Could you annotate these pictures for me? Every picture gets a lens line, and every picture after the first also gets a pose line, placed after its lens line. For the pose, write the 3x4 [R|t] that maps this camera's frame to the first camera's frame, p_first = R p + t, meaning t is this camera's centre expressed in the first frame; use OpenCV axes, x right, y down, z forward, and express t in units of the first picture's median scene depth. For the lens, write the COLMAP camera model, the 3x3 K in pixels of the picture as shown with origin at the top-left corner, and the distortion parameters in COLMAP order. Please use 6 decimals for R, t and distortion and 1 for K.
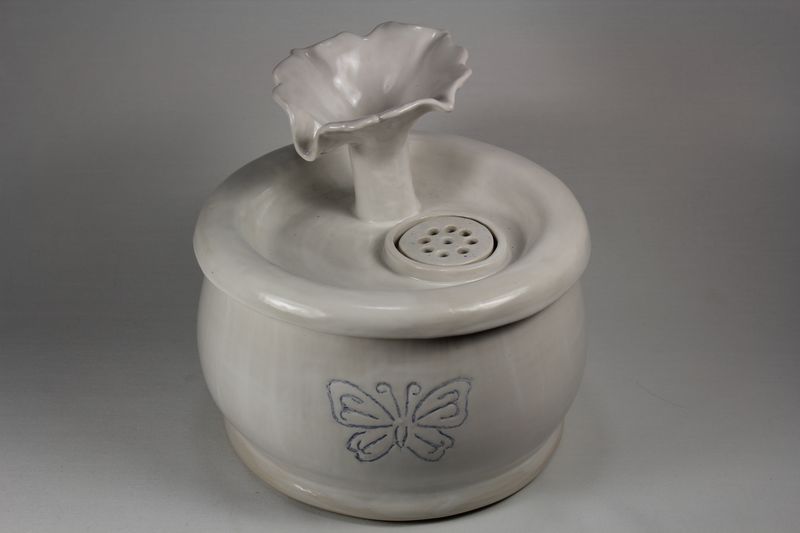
lens RADIAL K [[1464.4, 0, 400.0], [0, 1464.4, 266.5], [0, 0, 1]] dist [-0.008491, -0.032978]
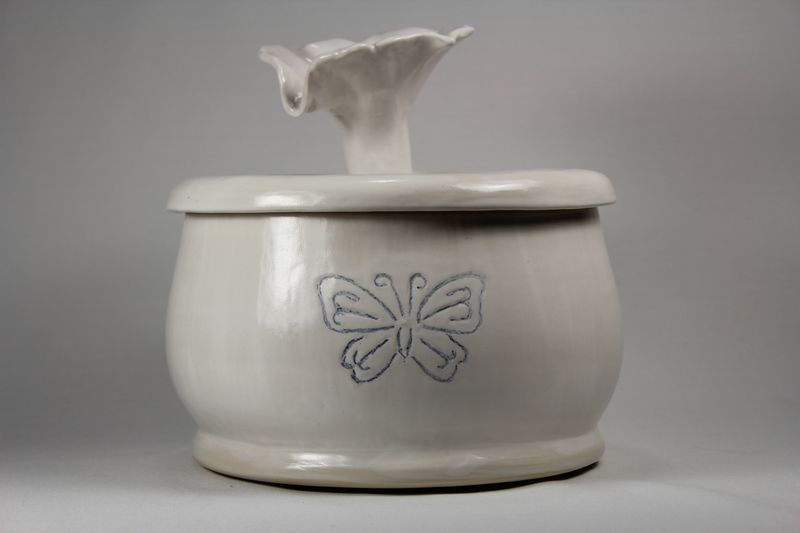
lens RADIAL K [[1937.7, 0, 400.0], [0, 1937.7, 266.5], [0, 0, 1]] dist [-0.006341, -0.006564]
pose [[0.999766, -0.021576, -0.001333, 0.000498], [0.018406, 0.881965, -0.470955, 0.605496], [0.011337, 0.470821, 0.882156, -0.012472]]
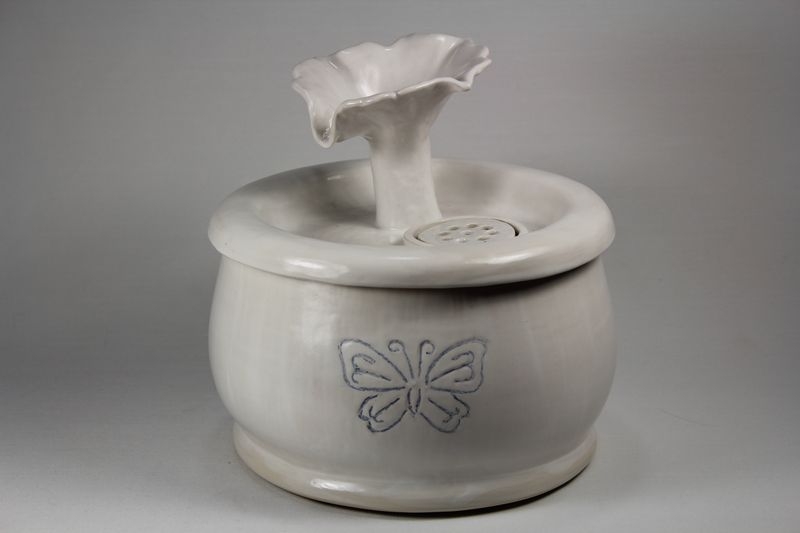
lens RADIAL K [[1937.7, 0, 400.0], [0, 1937.7, 266.5], [0, 0, 1]] dist [-0.006341, -0.006564]
pose [[0.998970, 0.001017, -0.045359, 0.049252], [-0.011877, 0.970751, -0.239794, 0.336277], [0.043788, 0.240086, 0.969764, -0.262138]]
